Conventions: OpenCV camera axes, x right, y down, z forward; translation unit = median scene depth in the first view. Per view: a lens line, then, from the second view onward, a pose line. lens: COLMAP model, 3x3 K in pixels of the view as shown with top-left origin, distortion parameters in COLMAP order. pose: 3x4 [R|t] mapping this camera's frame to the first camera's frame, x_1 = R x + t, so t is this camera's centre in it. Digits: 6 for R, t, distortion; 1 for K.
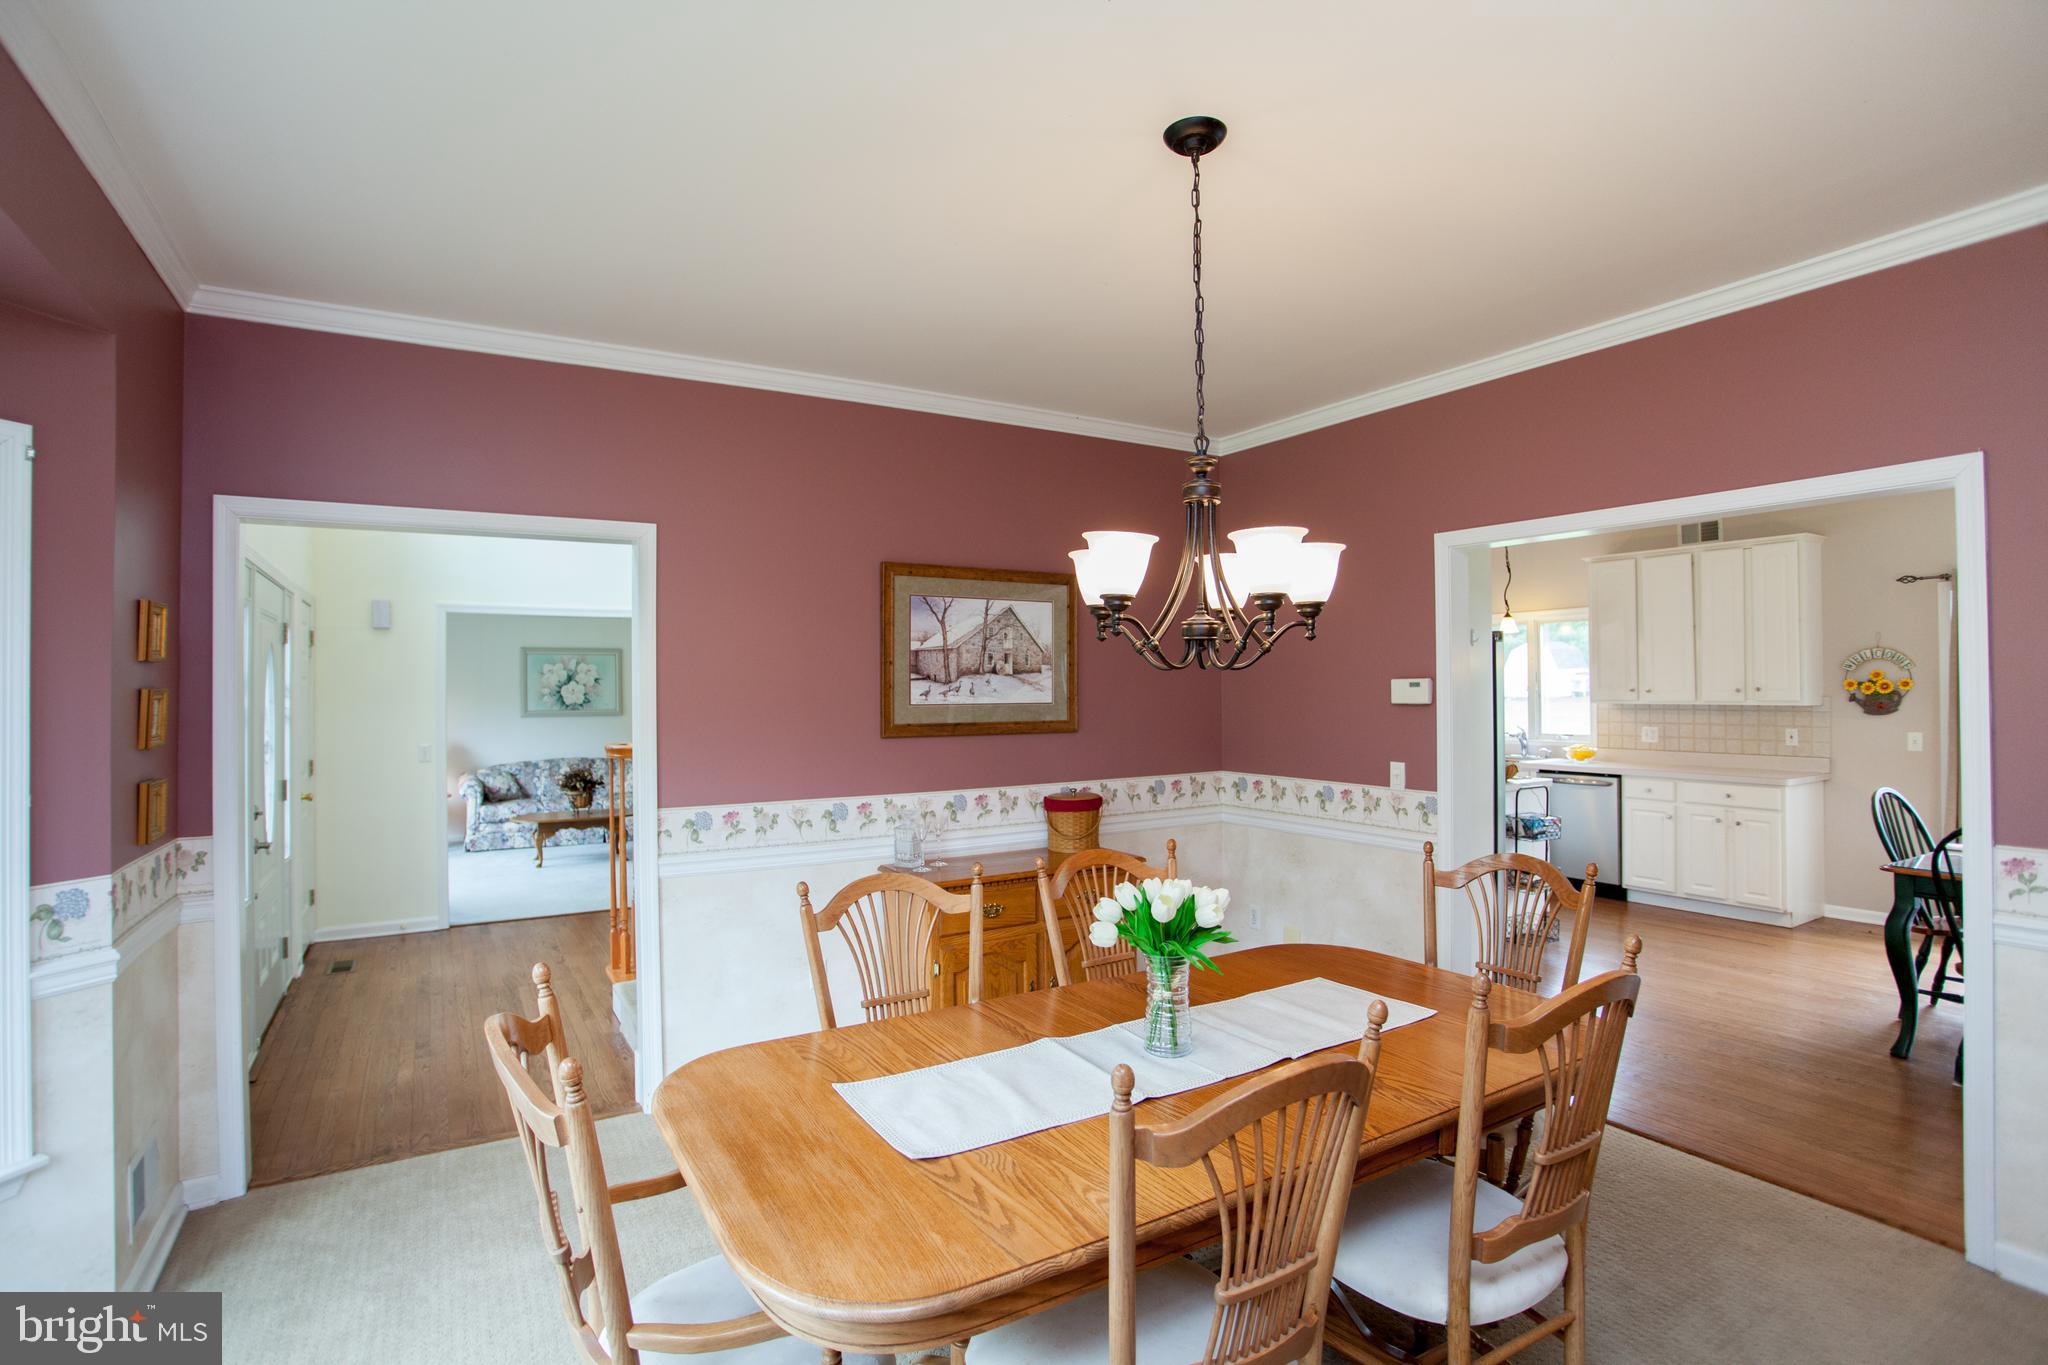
lens RADIAL K [[995.1, 0, 993.3], [0, 995.1, 683.0], [0, 0, 1]] dist [-0.073294, 0.028380]
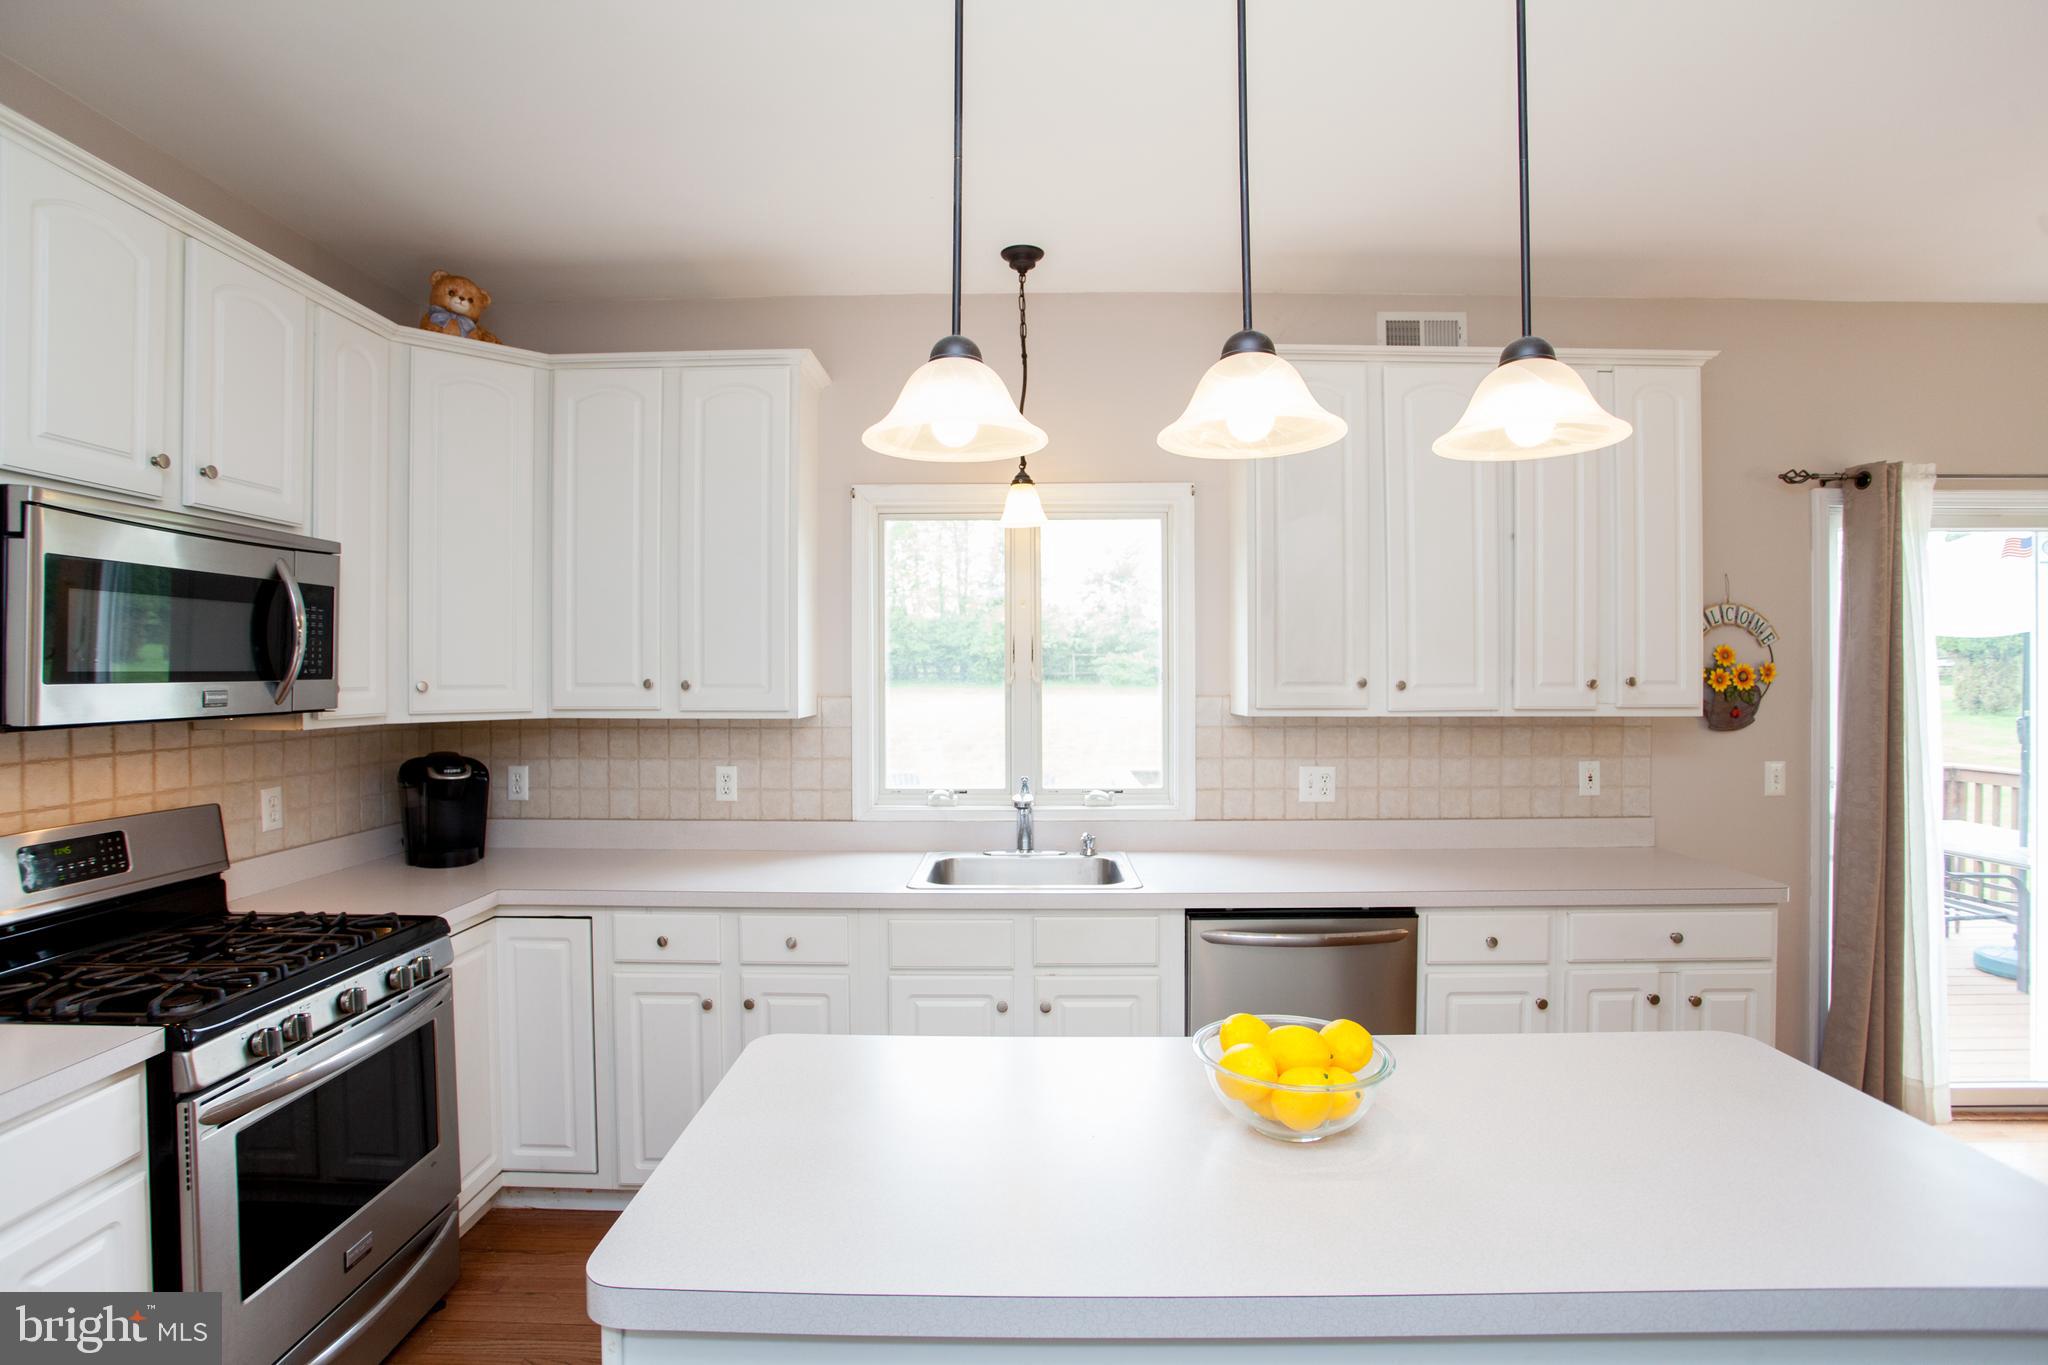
lens RADIAL K [[995.1, 0, 1003.8], [0, 995.1, 681.2], [0, 0, 1]] dist [-0.073294, 0.028380]
pose [[0.513697, 0.002169, 0.857969, 0.358755], [-0.006575, 0.999977, 0.001409, 0.010786], [-0.857946, -0.006364, 0.513700, 1.460195]]
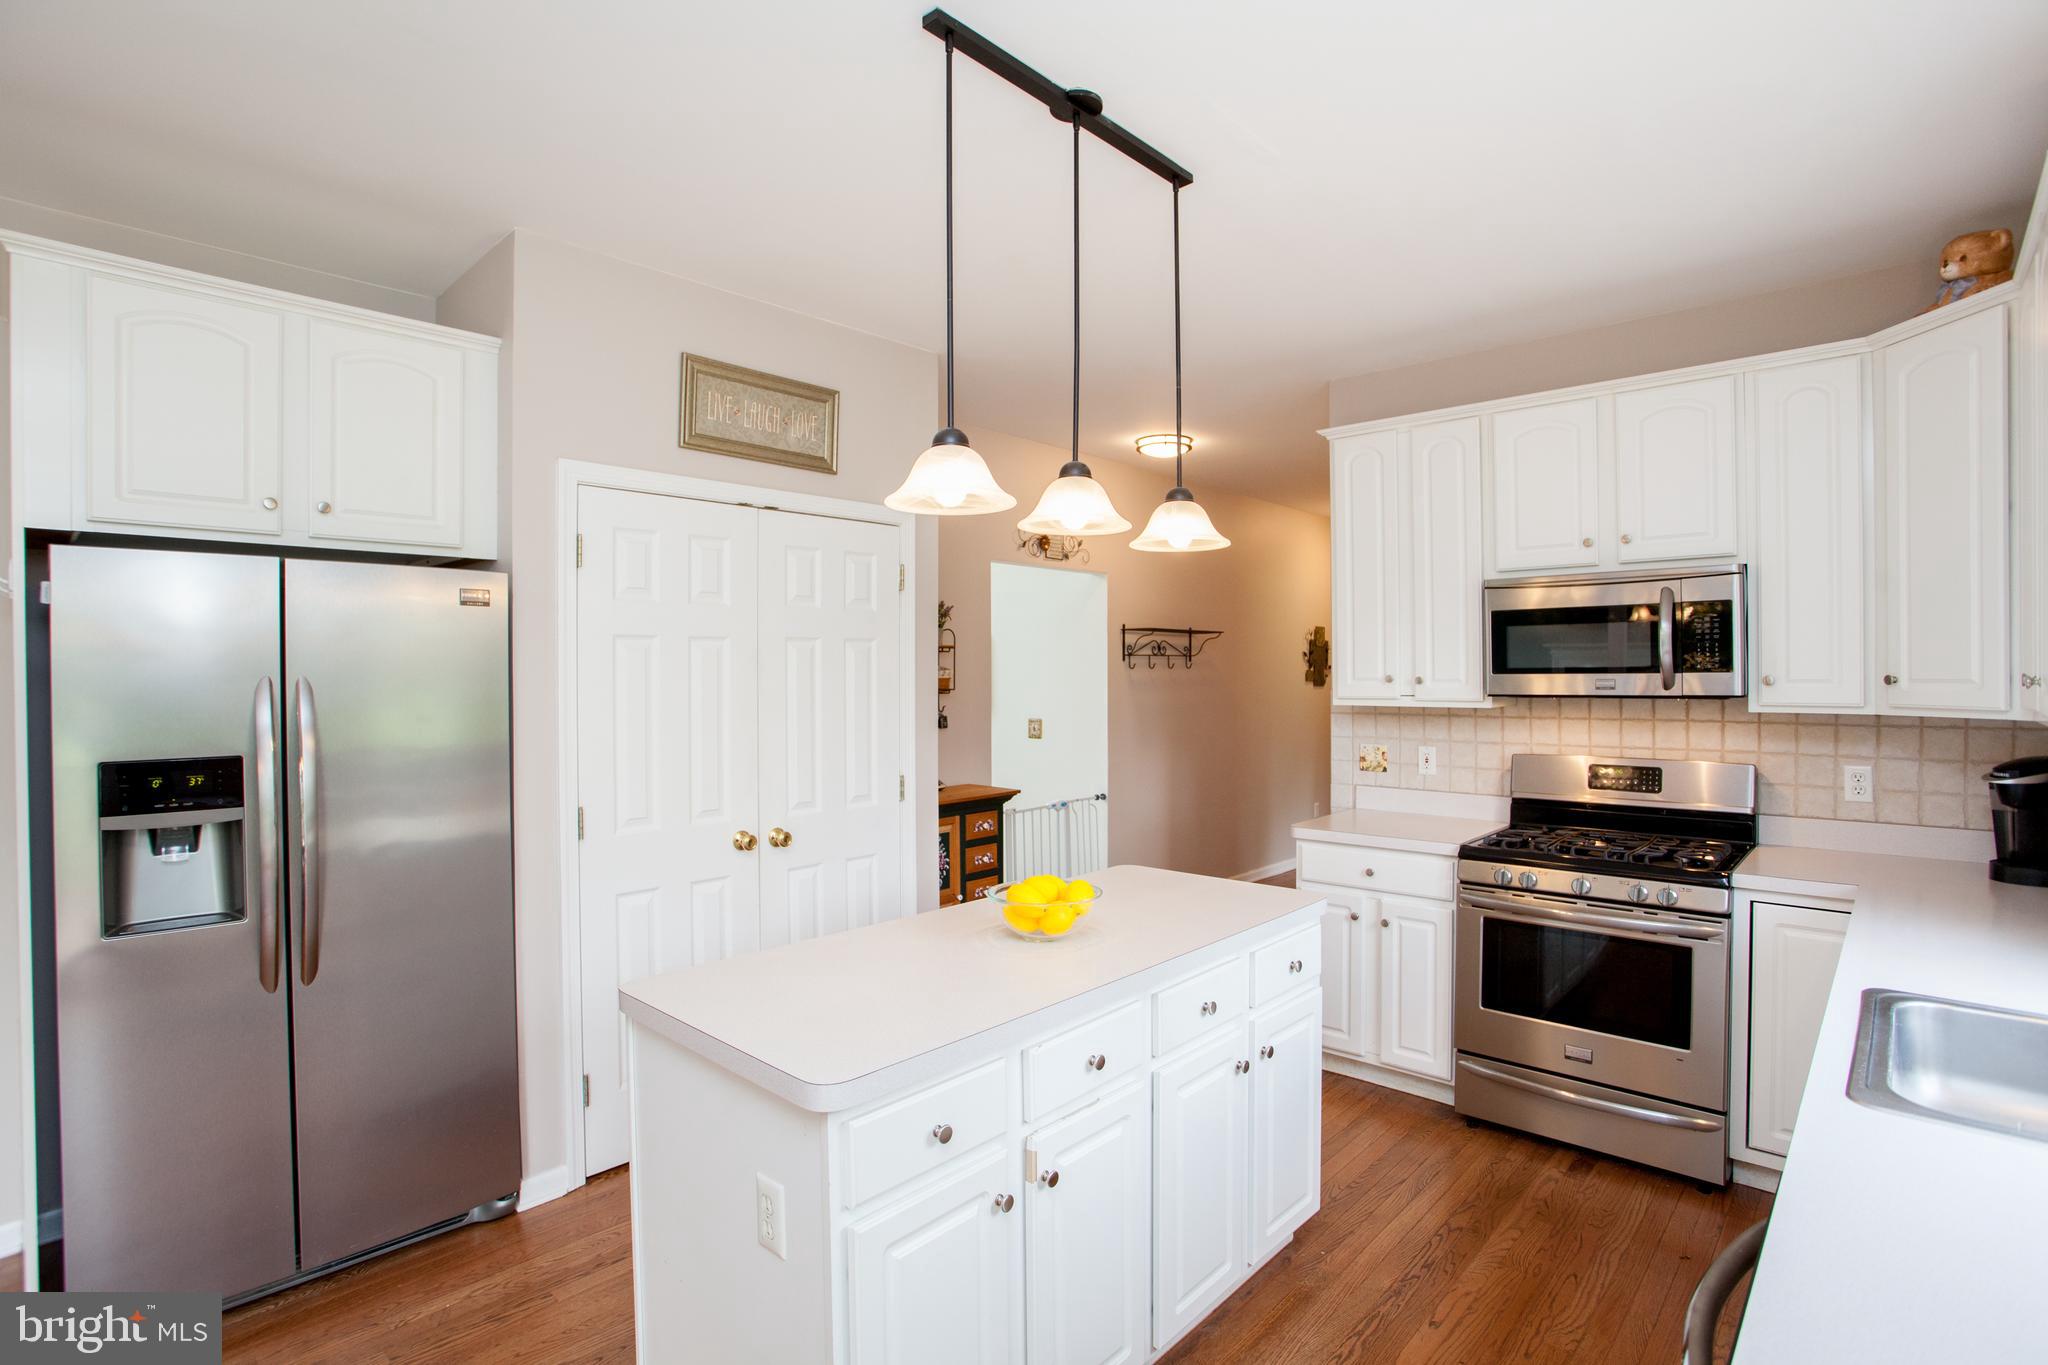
lens RADIAL K [[995.1, 0, 1021.0], [0, 995.1, 676.6], [0, 0, 1]] dist [-0.073294, 0.028380]
pose [[0.289191, 0.011205, -0.957206, 1.131489], [0.007473, 0.999875, 0.013962, 0.002344], [0.957242, -0.011191, 0.289071, 1.377431]]
